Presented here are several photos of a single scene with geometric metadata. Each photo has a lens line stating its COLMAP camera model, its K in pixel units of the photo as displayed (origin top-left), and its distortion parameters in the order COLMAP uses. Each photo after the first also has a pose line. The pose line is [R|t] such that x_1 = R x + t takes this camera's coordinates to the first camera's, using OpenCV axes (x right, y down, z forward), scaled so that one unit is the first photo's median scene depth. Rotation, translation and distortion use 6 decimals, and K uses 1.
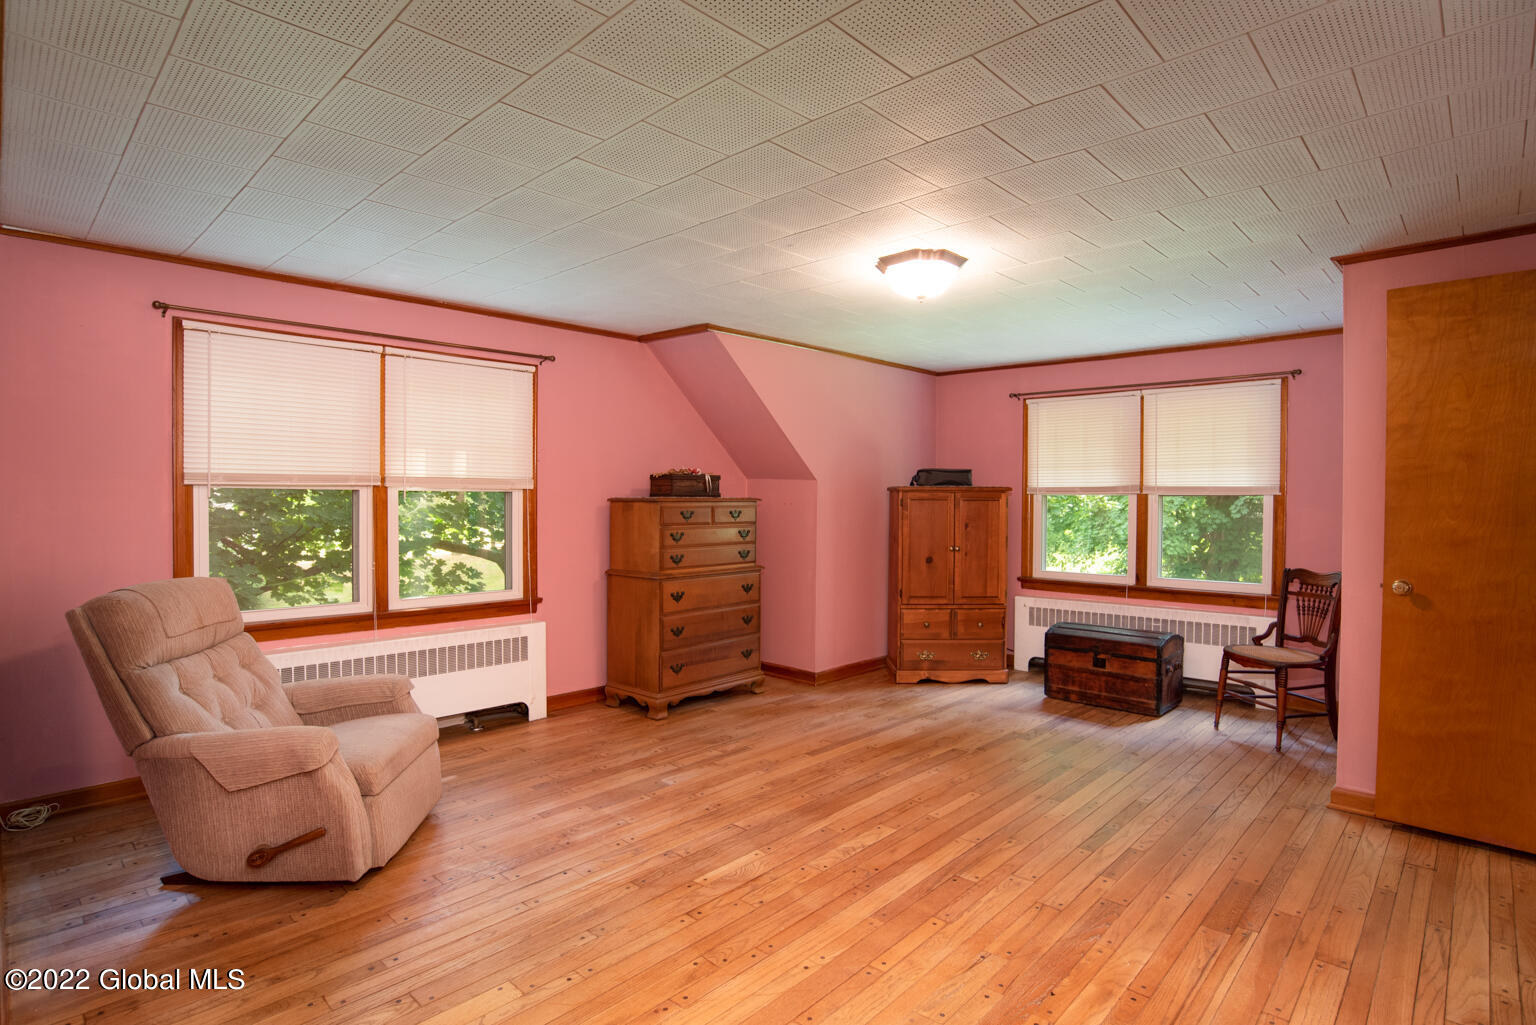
lens RADIAL K [[788.4, 0, 780.4], [0, 788.4, 512.0], [0, 0, 1]] dist [-0.054154, 0.023170]
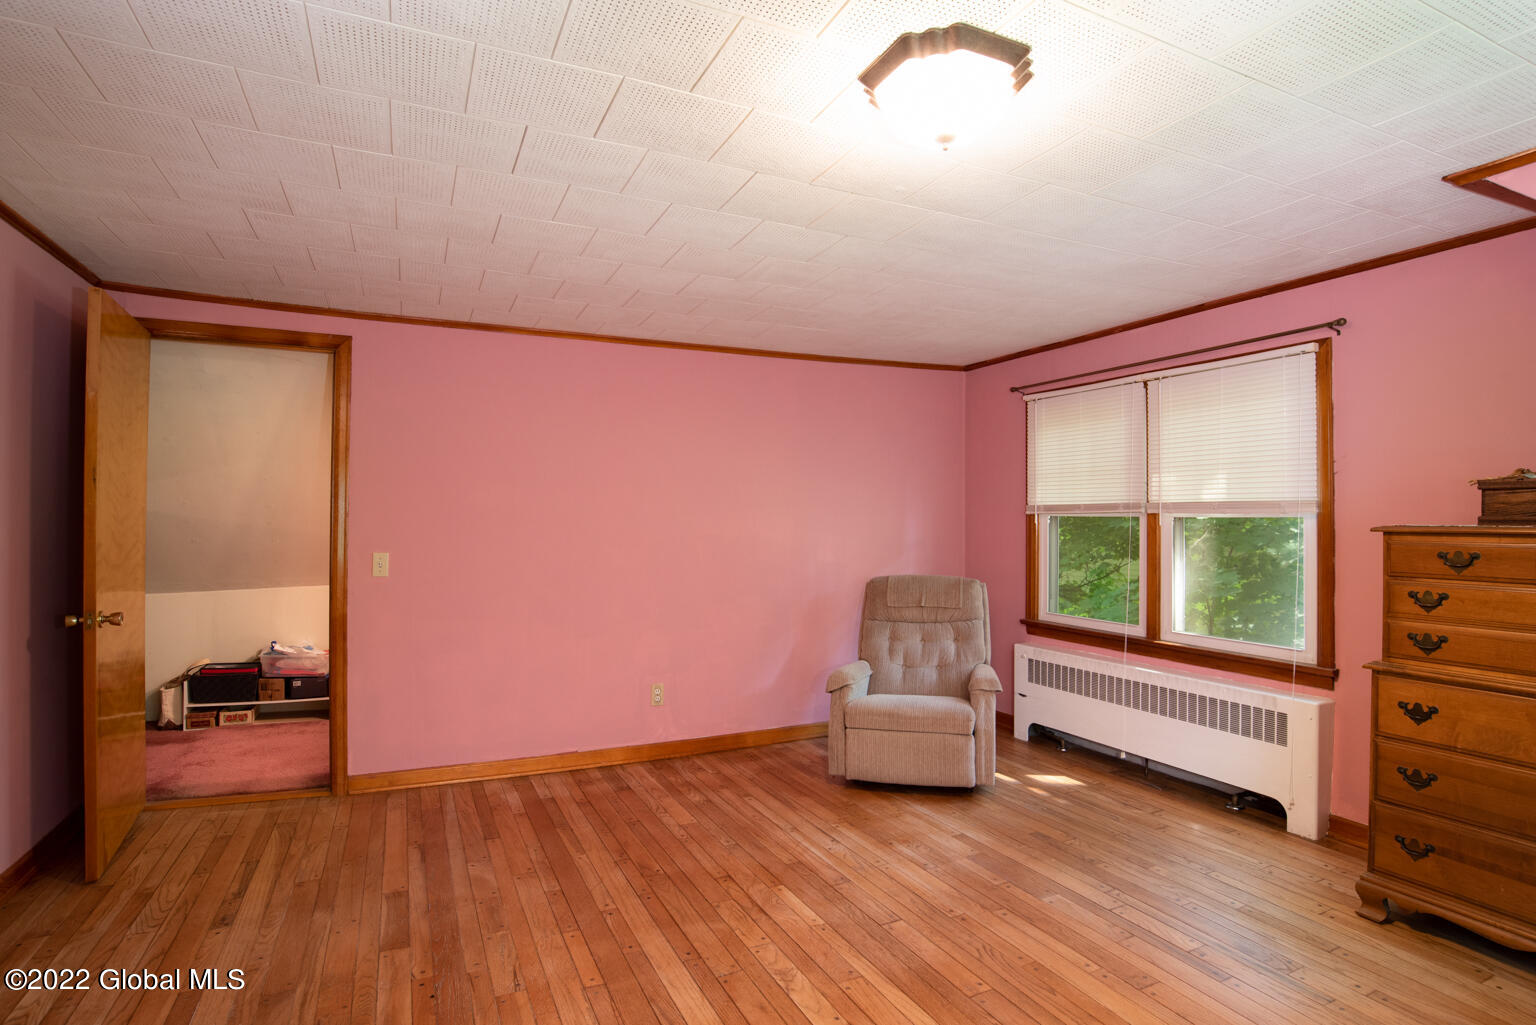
lens RADIAL K [[788.4, 0, 780.4], [0, 788.4, 512.0], [0, 0, 1]] dist [-0.054154, 0.023170]
pose [[-0.360029, -0.017248, -0.932782, 0.545752], [-0.020460, 0.999735, -0.010589, -0.013814], [0.932717, 0.015272, -0.360287, 0.844651]]
